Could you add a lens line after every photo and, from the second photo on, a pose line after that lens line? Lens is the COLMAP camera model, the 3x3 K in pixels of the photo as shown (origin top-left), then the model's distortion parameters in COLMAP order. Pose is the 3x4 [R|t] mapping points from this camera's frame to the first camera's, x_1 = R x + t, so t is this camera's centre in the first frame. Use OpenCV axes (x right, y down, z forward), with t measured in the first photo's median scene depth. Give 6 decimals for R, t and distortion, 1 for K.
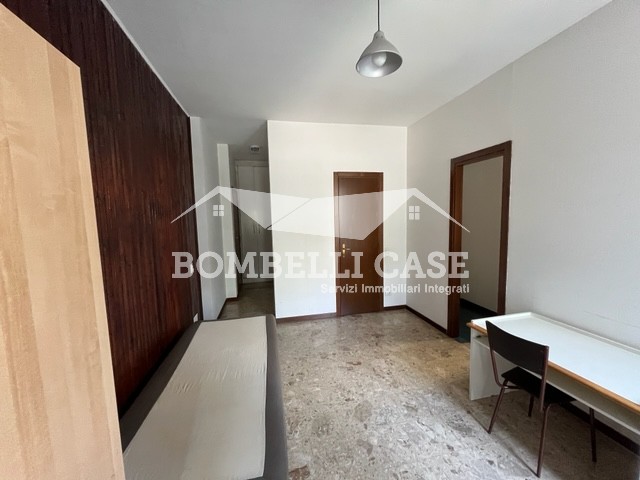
lens RADIAL K [[257.8, 0, 320.0], [0, 257.8, 239.4], [0, 0, 1]] dist [0.001028, 0.000089]
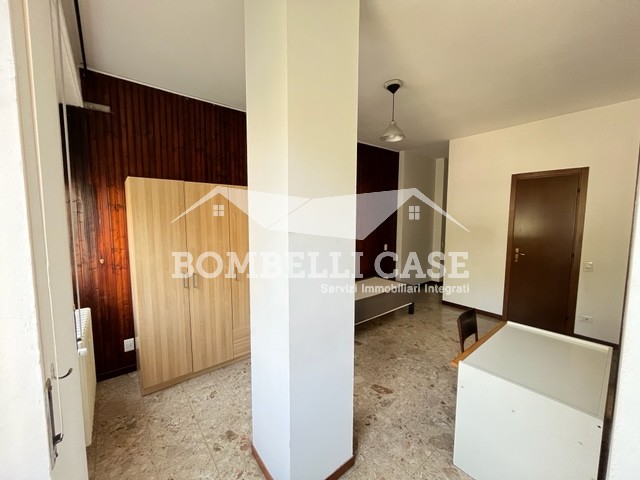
lens RADIAL K [[257.8, 0, 319.9], [0, 257.8, 240.0], [0, 0, 1]] dist [0.001028, 0.000089]
pose [[0.451178, 0.104803, -0.886259, 1.026137], [-0.095851, 0.993027, 0.068632, -0.013789], [0.887271, 0.053984, 0.458078, -0.169844]]
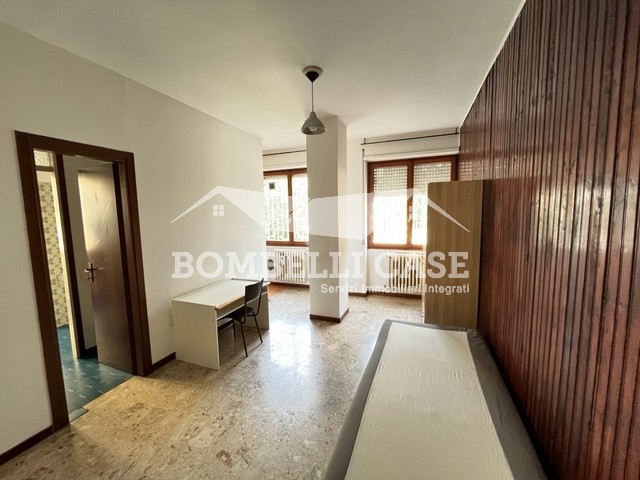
lens RADIAL K [[257.8, 0, 318.5], [0, 257.8, 238.9], [0, 0, 1]] dist [0.001028, 0.000089]
pose [[-0.830630, -0.012746, 0.556679, -0.462615], [0.092845, 0.982572, 0.161032, -0.141748], [-0.549030, 0.185443, -0.814970, 1.503194]]
